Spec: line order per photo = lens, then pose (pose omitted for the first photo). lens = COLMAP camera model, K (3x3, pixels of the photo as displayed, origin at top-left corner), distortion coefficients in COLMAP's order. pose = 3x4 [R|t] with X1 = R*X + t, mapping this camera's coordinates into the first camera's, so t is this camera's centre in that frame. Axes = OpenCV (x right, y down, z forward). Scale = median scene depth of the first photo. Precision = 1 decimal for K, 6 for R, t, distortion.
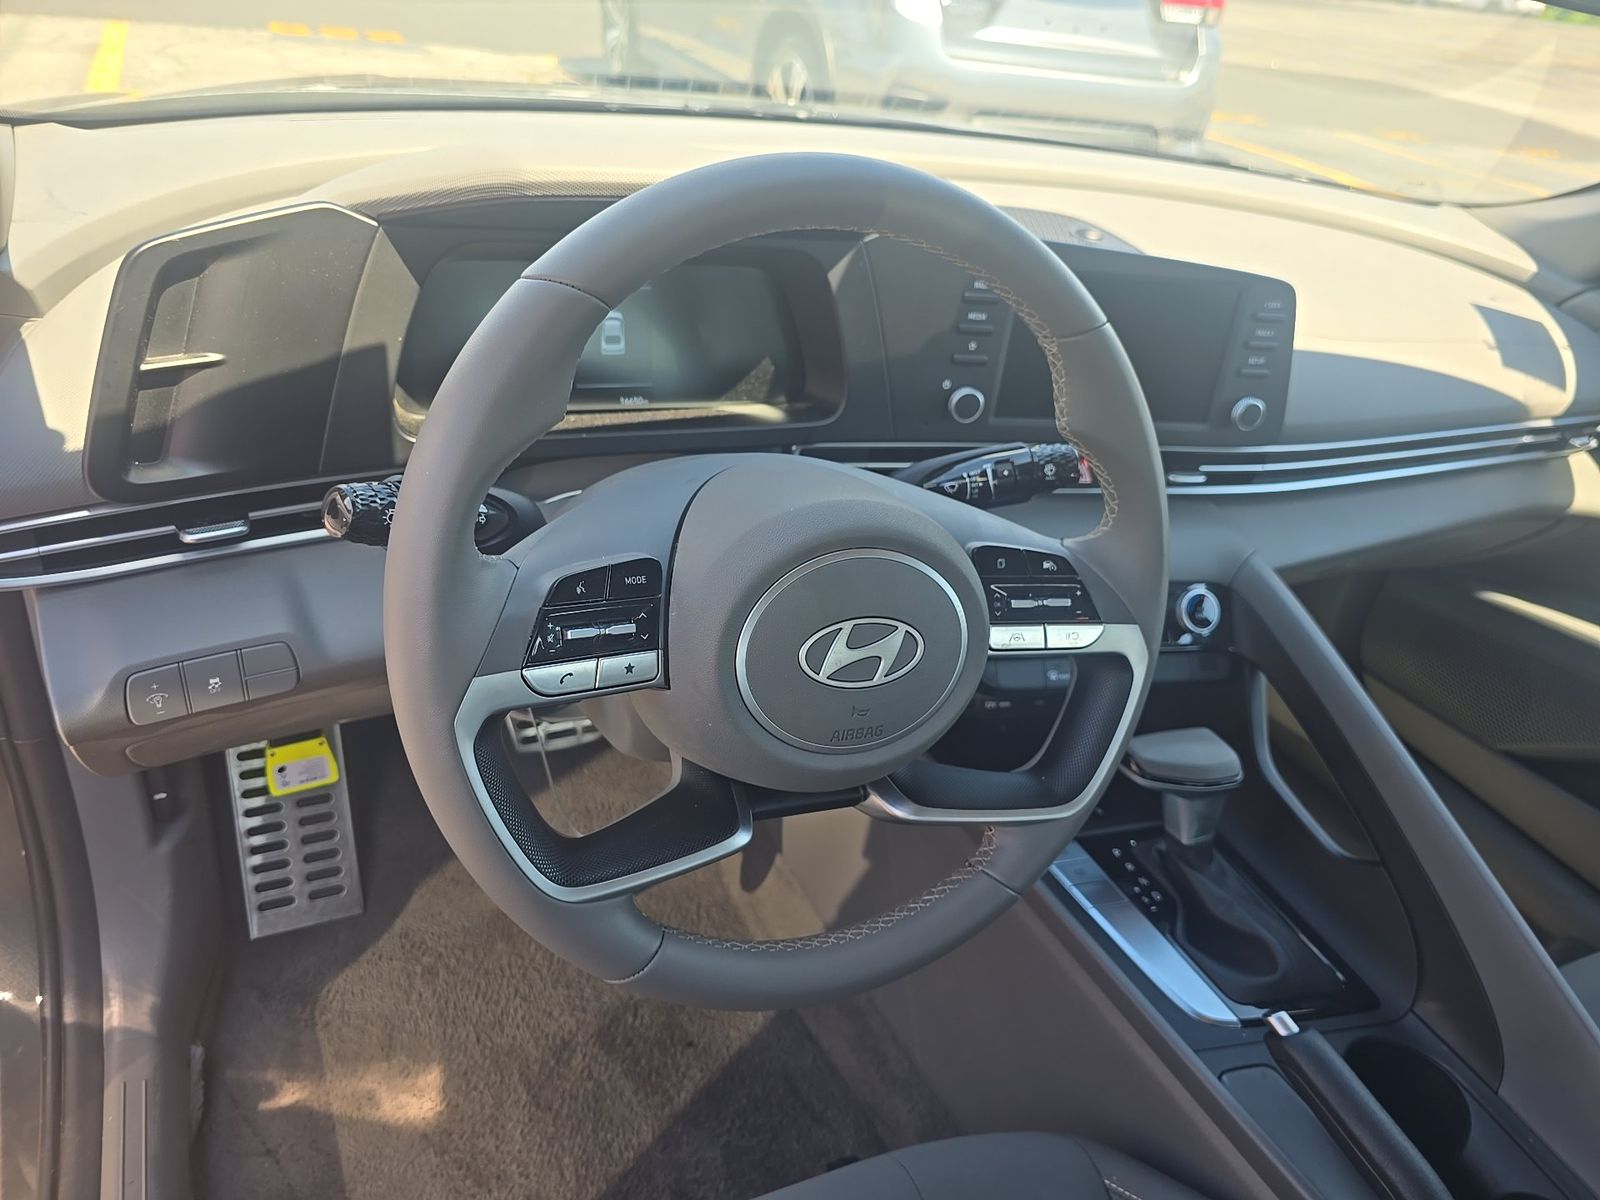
lens RADIAL K [[1051.9, 0, 800.5], [0, 1051.9, 605.8], [0, 0, 1]] dist [0.038133, -0.052833]
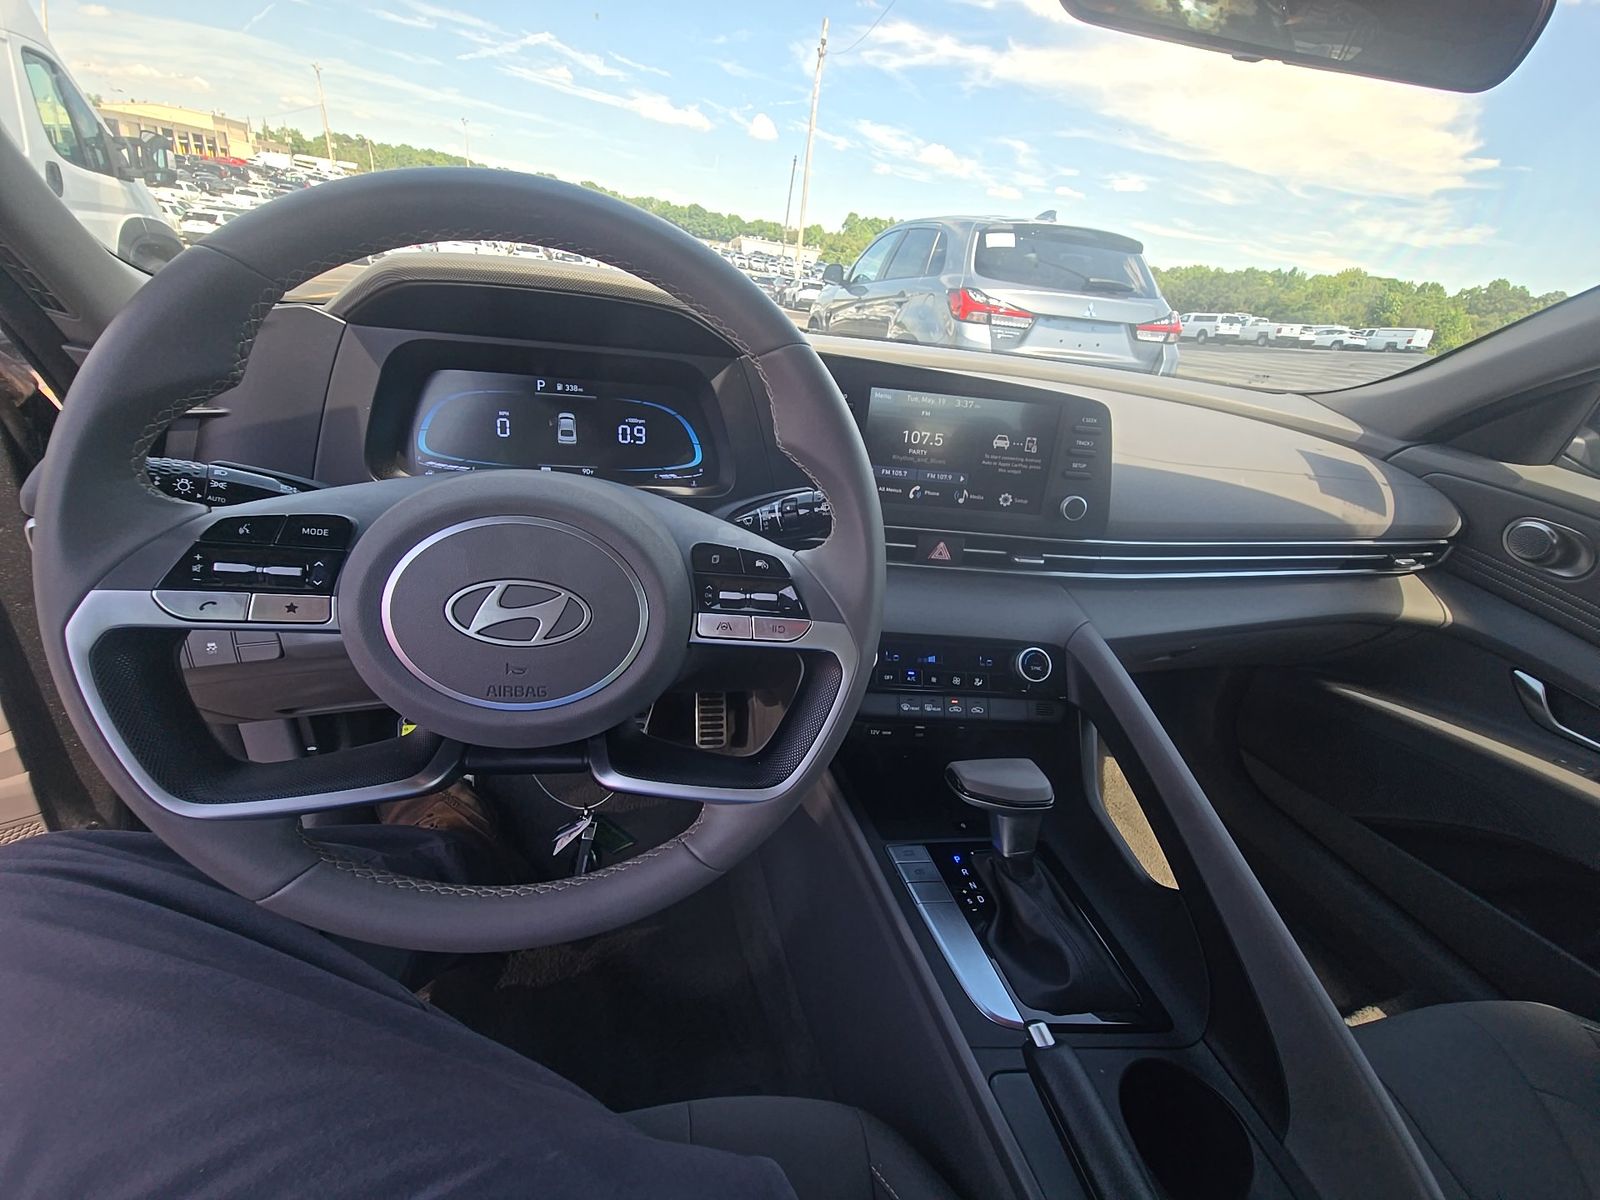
lens RADIAL K [[636.9, 0, 794.3], [0, 636.9, 618.1], [0, 0, 1]] dist [0.000371, 0.000094]
pose [[0.982664, 0.047373, -0.179238, 0.280747], [-0.068291, 0.991314, -0.112398, 0.064581], [0.172357, 0.122690, 0.977364, 0.259648]]
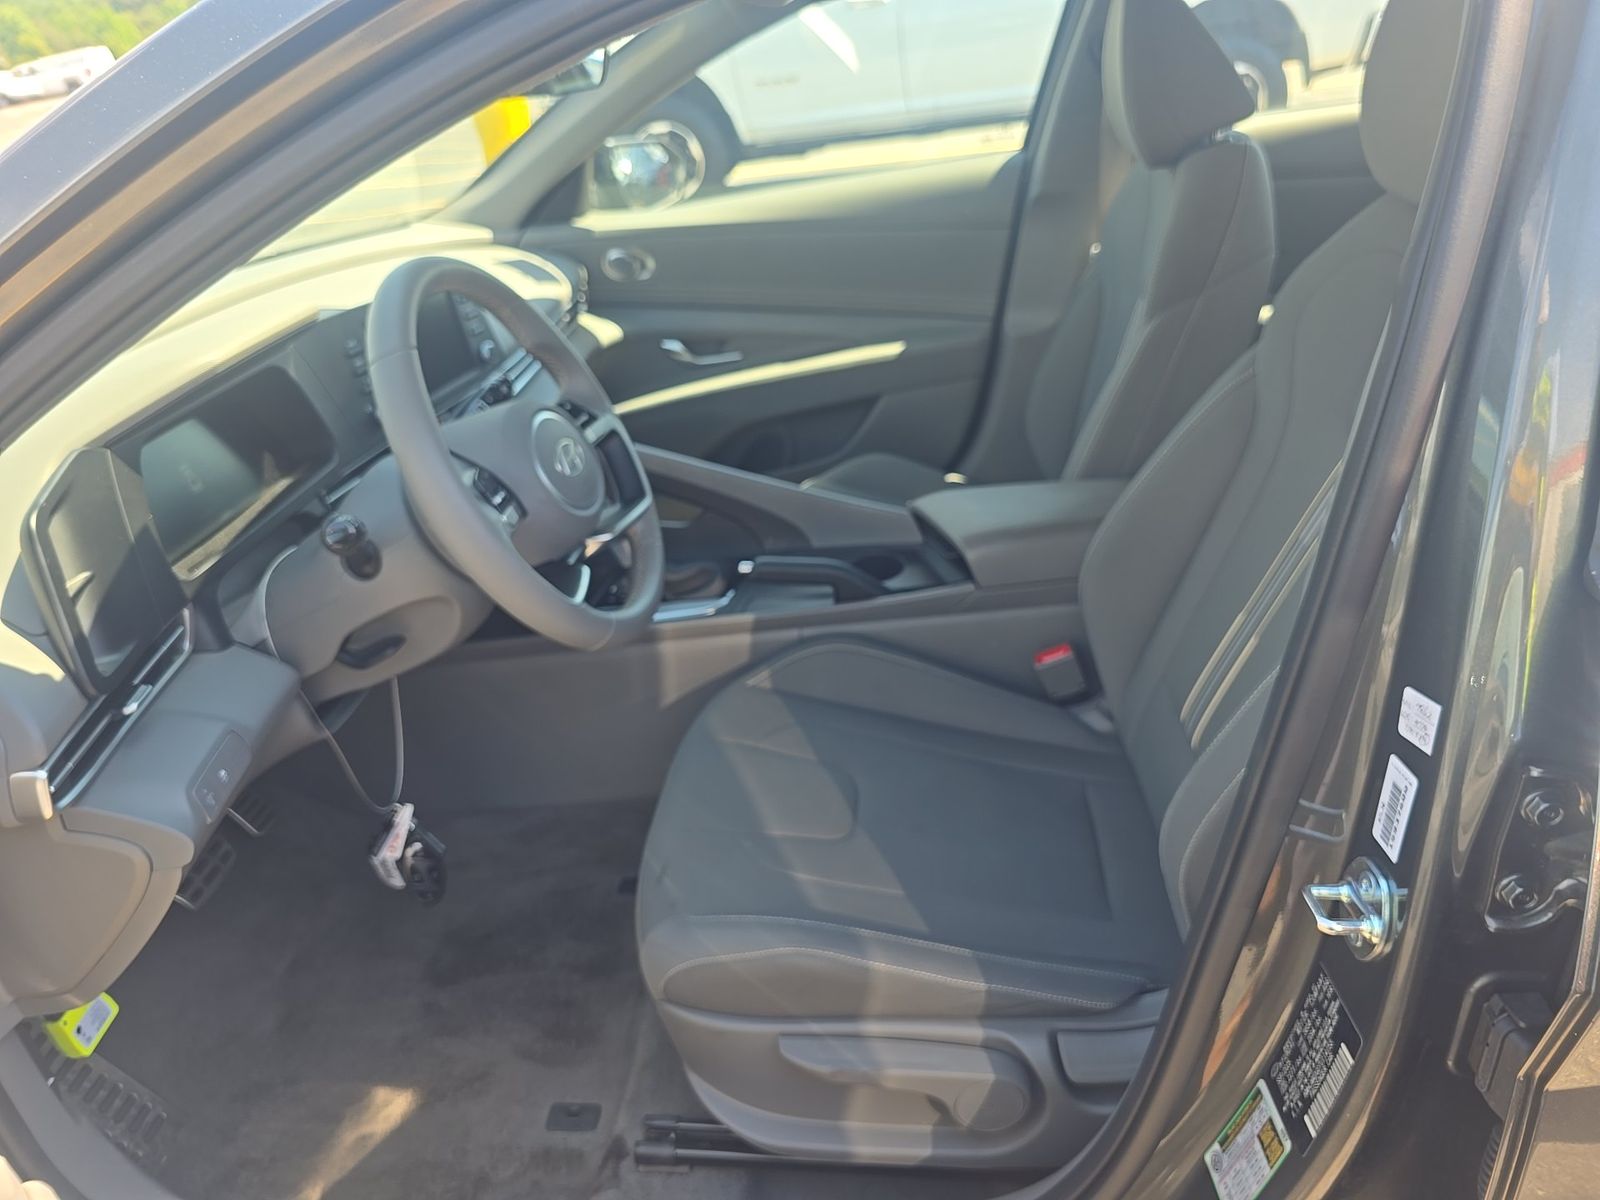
lens RADIAL K [[1051.9, 0, 800.5], [0, 1051.9, 605.8], [0, 0, 1]] dist [0.038133, -0.052833]
pose [[0.466428, -0.584912, 0.663569, -0.789087], [0.613044, 0.754542, 0.234188, 0.036564], [-0.637669, 0.297566, 0.710516, -0.459689]]
